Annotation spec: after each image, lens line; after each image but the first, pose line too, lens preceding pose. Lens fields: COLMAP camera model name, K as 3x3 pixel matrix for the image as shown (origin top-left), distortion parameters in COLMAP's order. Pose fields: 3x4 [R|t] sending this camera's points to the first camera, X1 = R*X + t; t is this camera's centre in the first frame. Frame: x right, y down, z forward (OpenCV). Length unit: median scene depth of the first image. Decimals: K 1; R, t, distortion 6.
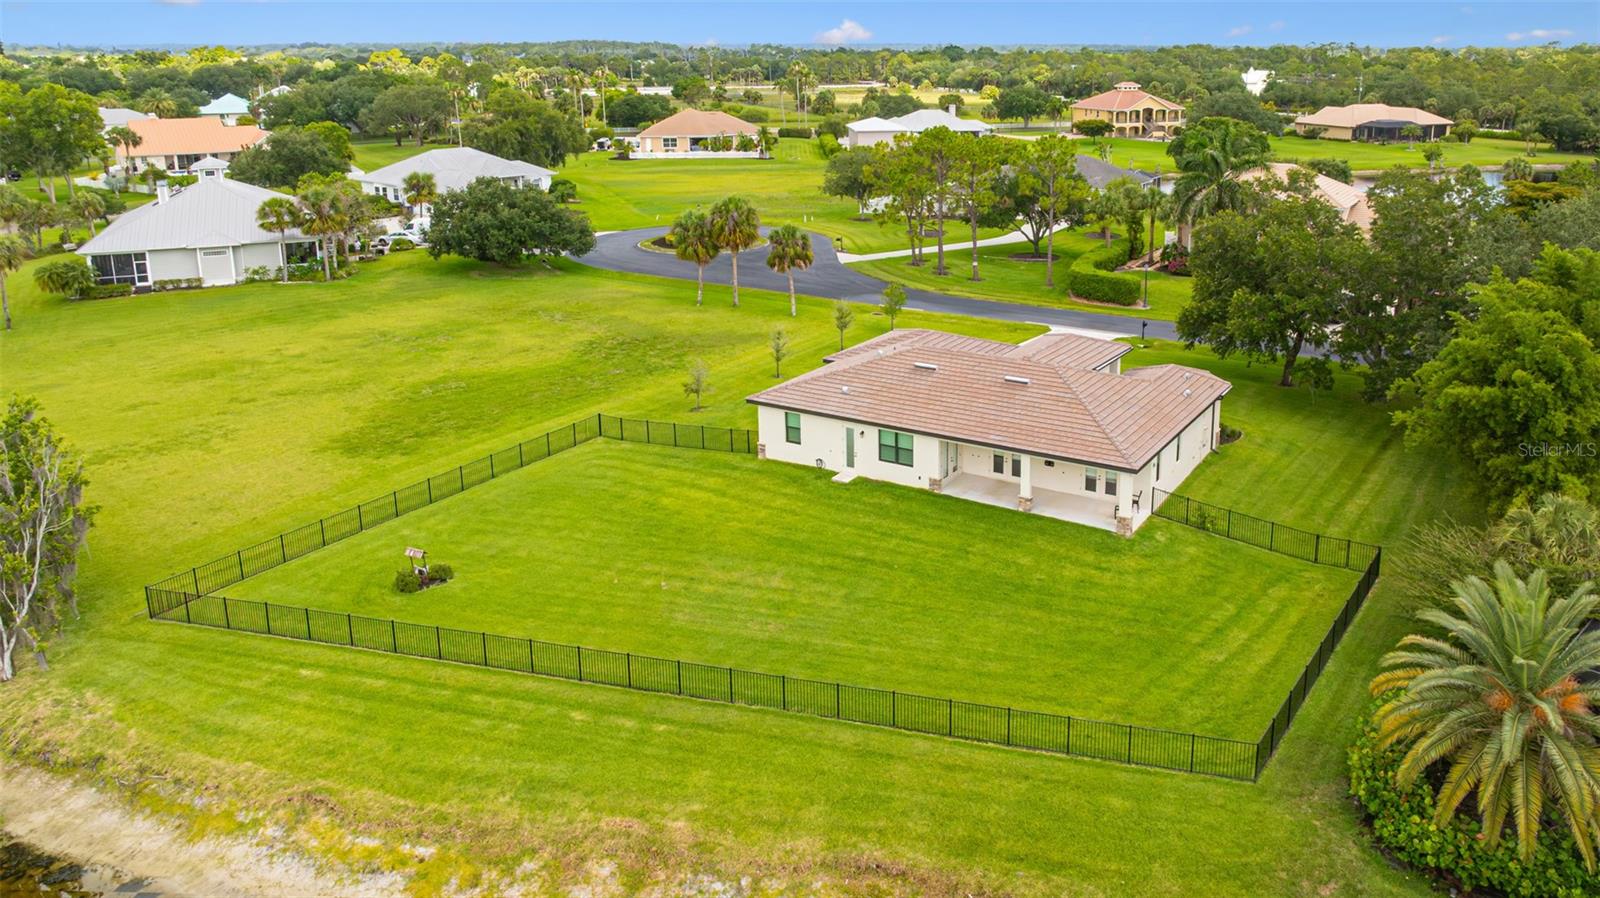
lens RADIAL K [[1195.4, 0, 896.5], [0, 1195.4, 354.9], [0, 0, 1]] dist [-0.040990, 0.026070]
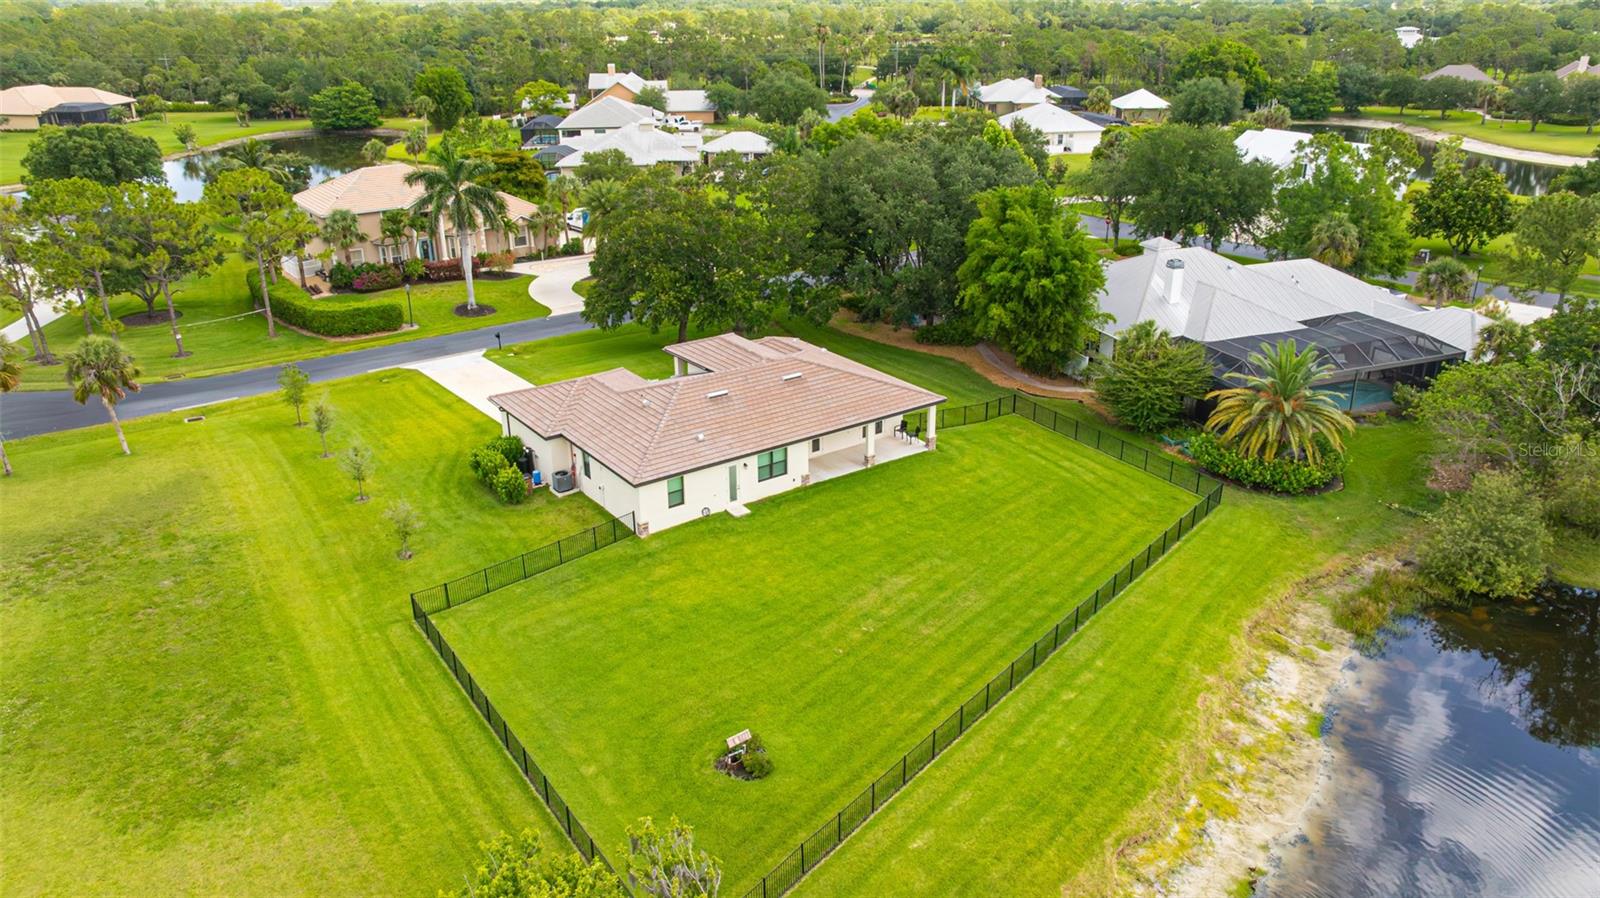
lens RADIAL K [[1135.1, 0, 809.4], [0, 1135.1, 448.8], [0, 0, 1]] dist [-0.028565, 0.008578]
pose [[0.408127, -0.350284, 0.843050, -0.881694], [0.237628, 0.932389, 0.272367, -0.219491], [-0.881456, 0.089172, 0.463771, 0.463010]]
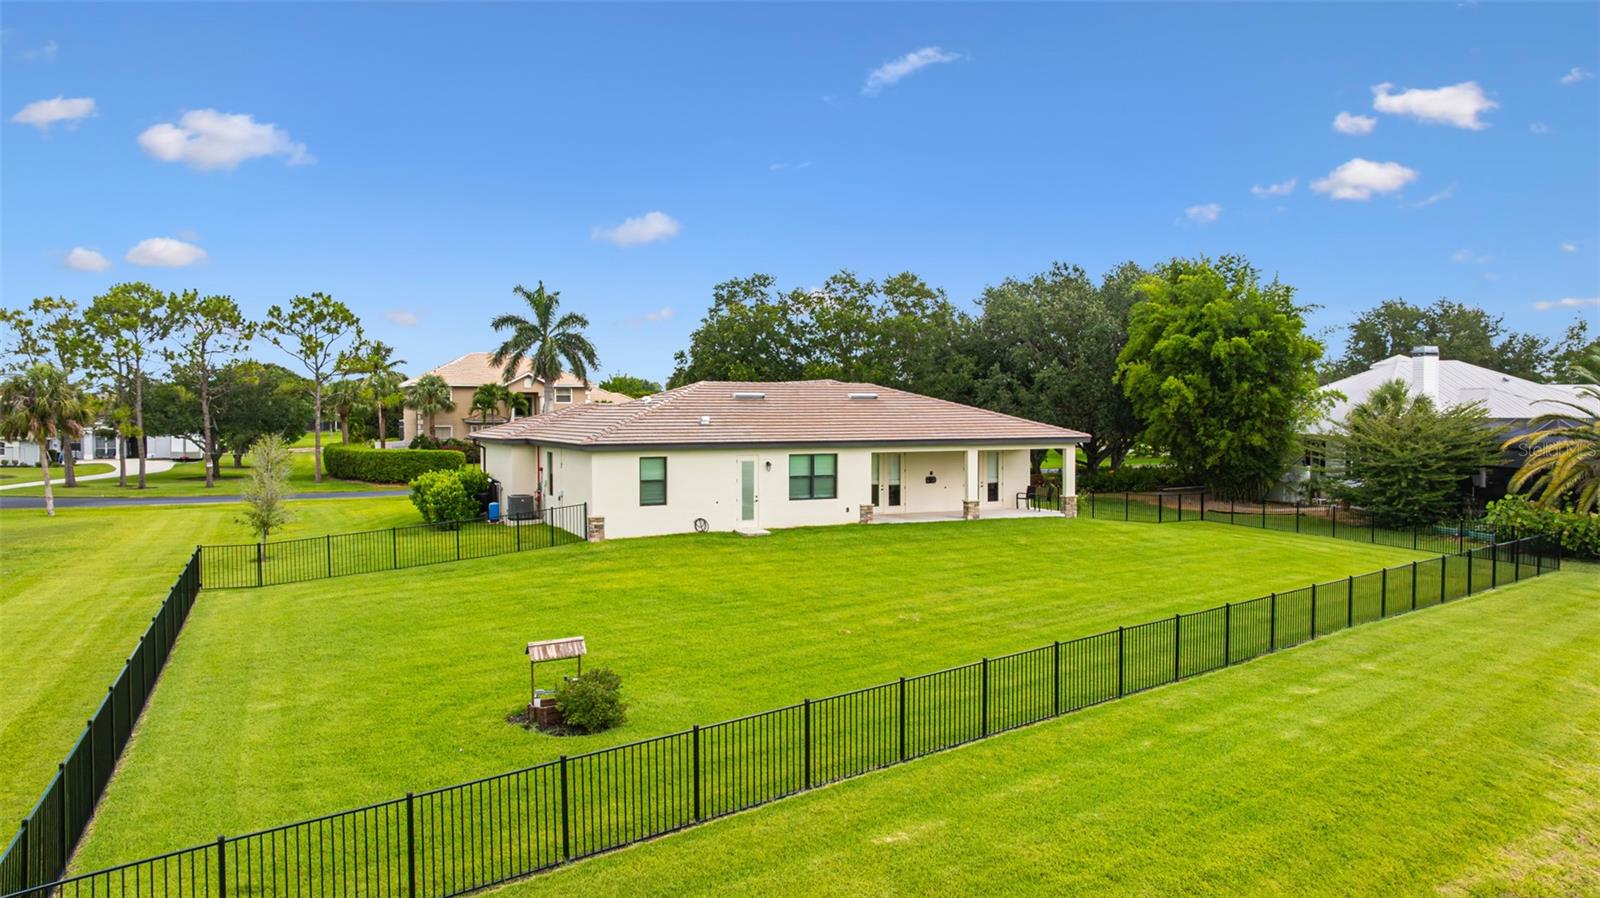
lens RADIAL K [[1135.1, 0, 809.4], [0, 1135.1, 448.8], [0, 0, 1]] dist [-0.028565, 0.008578]
pose [[0.565726, -0.027034, 0.824150, -0.585090], [0.210256, 0.971155, -0.112471, 0.139340], [-0.797337, 0.236910, 0.555092, 0.595059]]
